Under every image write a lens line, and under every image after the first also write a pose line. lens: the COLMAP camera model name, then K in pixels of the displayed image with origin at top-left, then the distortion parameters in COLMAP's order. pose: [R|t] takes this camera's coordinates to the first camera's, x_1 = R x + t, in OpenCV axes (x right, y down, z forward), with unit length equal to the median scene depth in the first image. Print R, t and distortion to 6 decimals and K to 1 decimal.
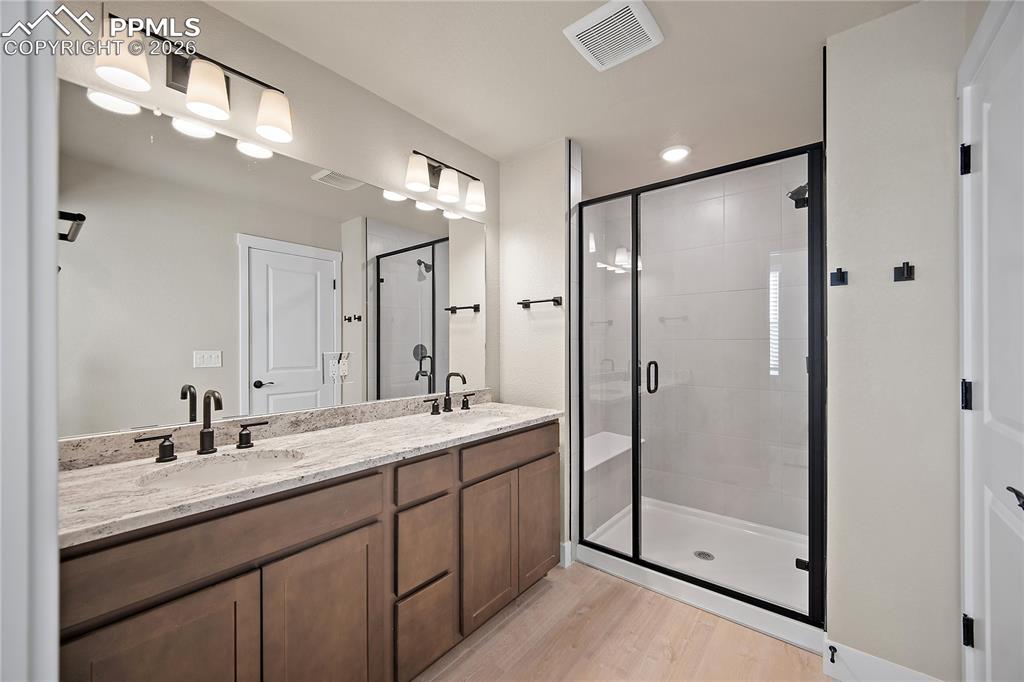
lens RADIAL K [[404.5, 0, 507.3], [0, 404.5, 344.3], [0, 0, 1]] dist [-0.001585, 0.000090]
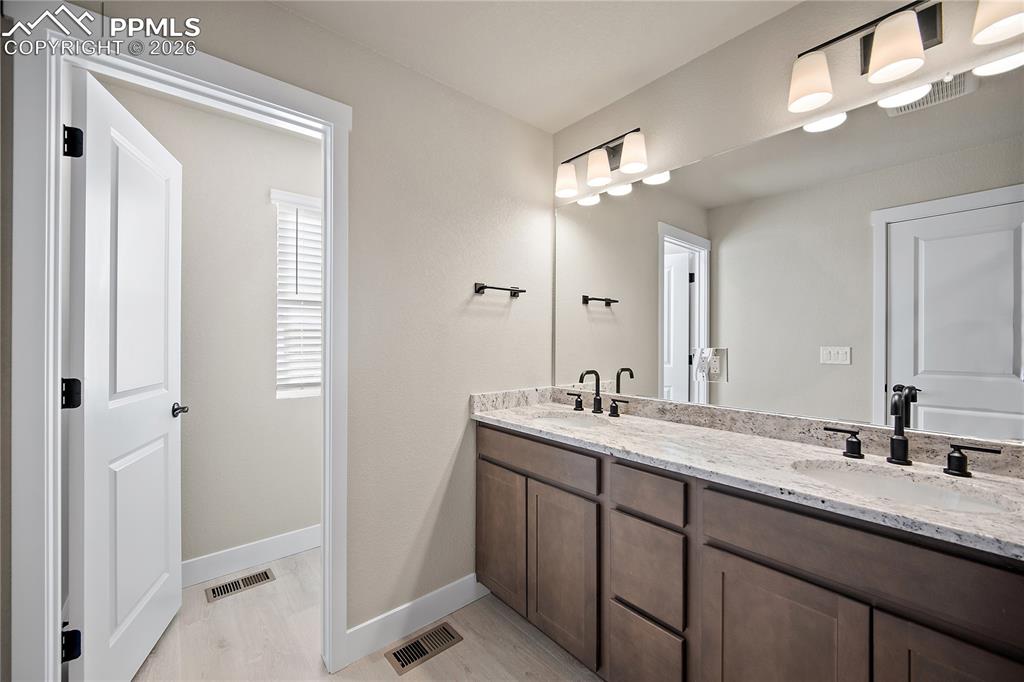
lens RADIAL K [[404.5, 0, 509.0], [0, 404.5, 338.1], [0, 0, 1]] dist [-0.001585, 0.000090]
pose [[-0.167712, -0.000631, -0.985836, 0.611187], [-0.002562, 0.999997, -0.000204, -0.002488], [0.985833, 0.002491, -0.167713, 0.731944]]
